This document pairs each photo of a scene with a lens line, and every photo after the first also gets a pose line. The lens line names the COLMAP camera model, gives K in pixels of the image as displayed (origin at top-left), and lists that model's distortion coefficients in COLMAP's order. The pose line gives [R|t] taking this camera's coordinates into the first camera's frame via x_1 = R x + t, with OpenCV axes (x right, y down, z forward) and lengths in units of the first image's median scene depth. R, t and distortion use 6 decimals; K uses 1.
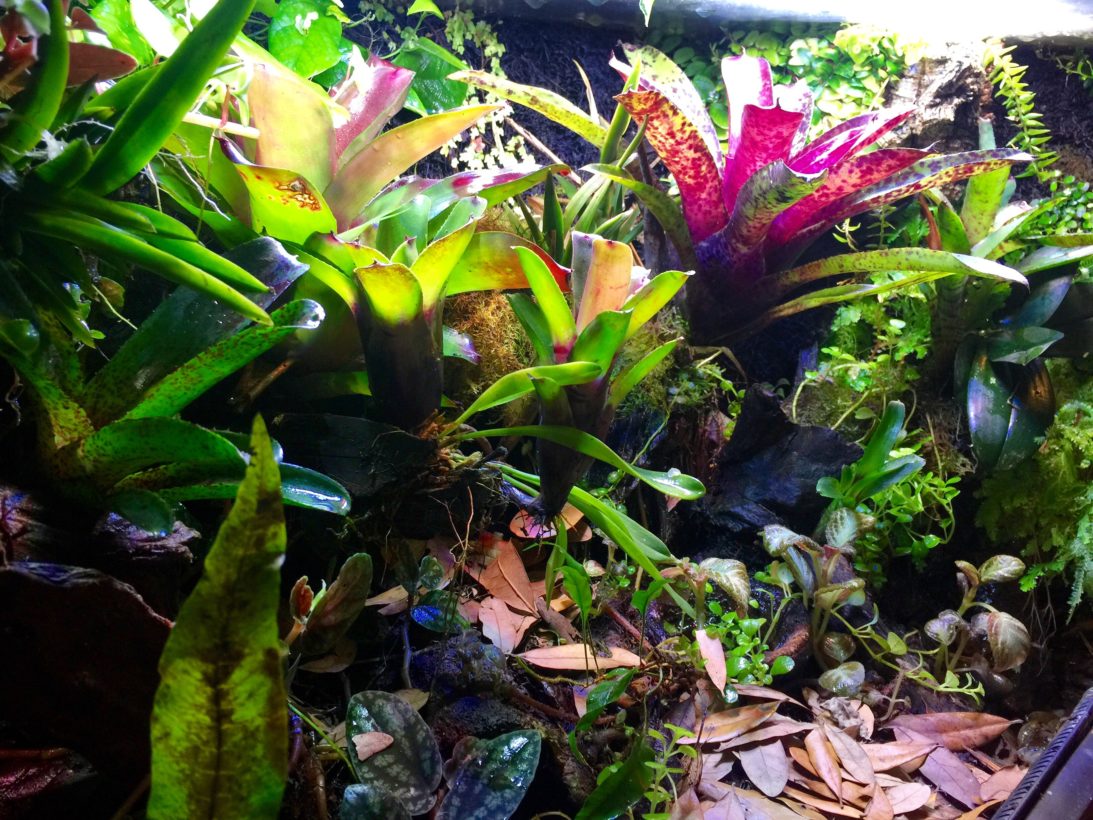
lens RADIAL K [[926.0, 0, 546.3], [0, 926.0, 401.5], [0, 0, 1]] dist [0.017106, -0.002618]
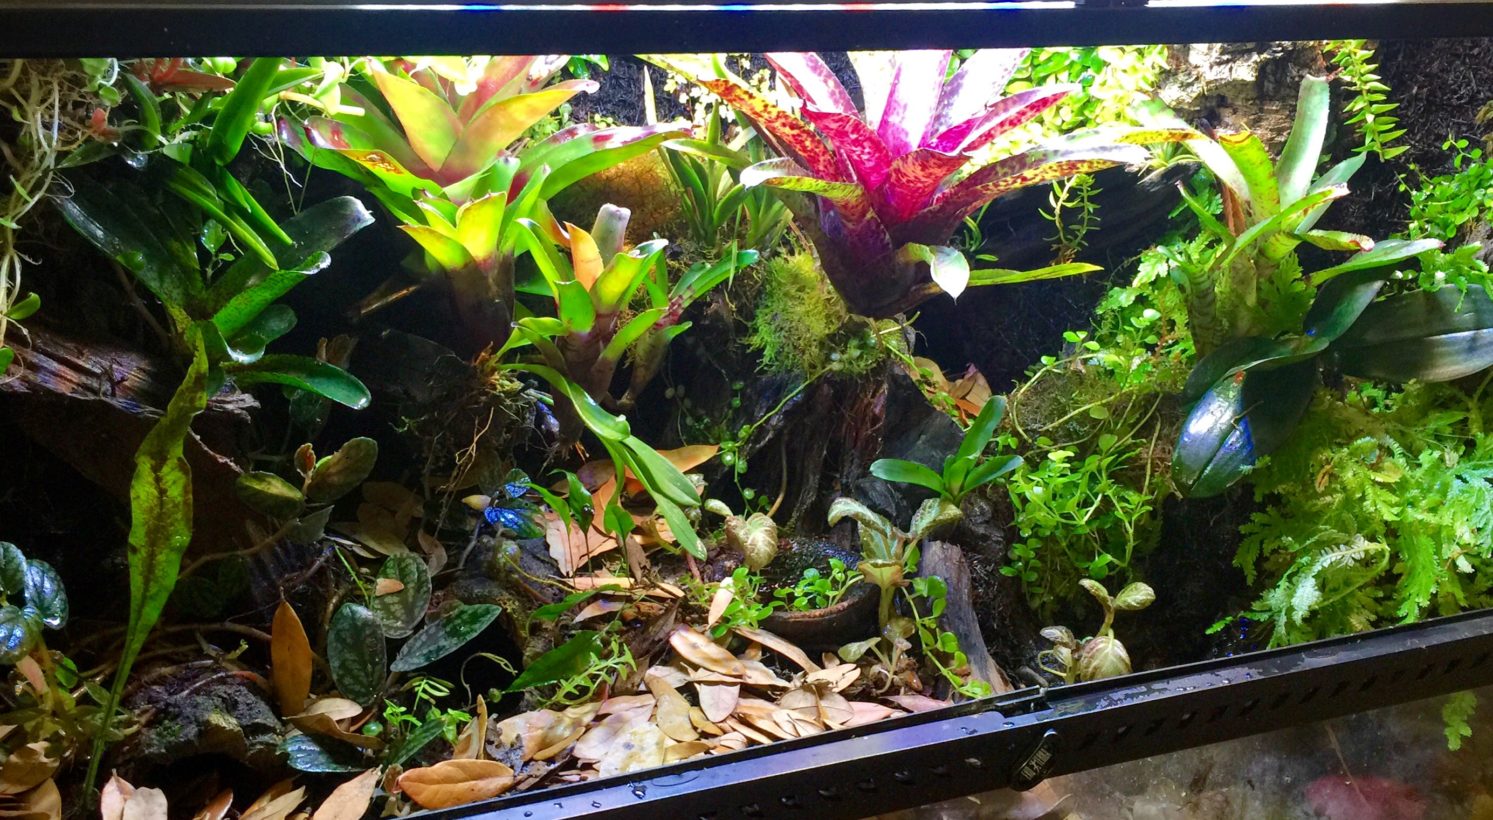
lens RADIAL K [[1370.7, 0, 745.5], [0, 1370.7, 419.9], [0, 0, 1]] dist [0.044444, 0.000000]
pose [[0.923968, 0.149344, -0.352107, 0.933116], [-0.125079, 0.987981, 0.090824, -0.106053], [0.361439, -0.039878, 0.931543, -0.622806]]
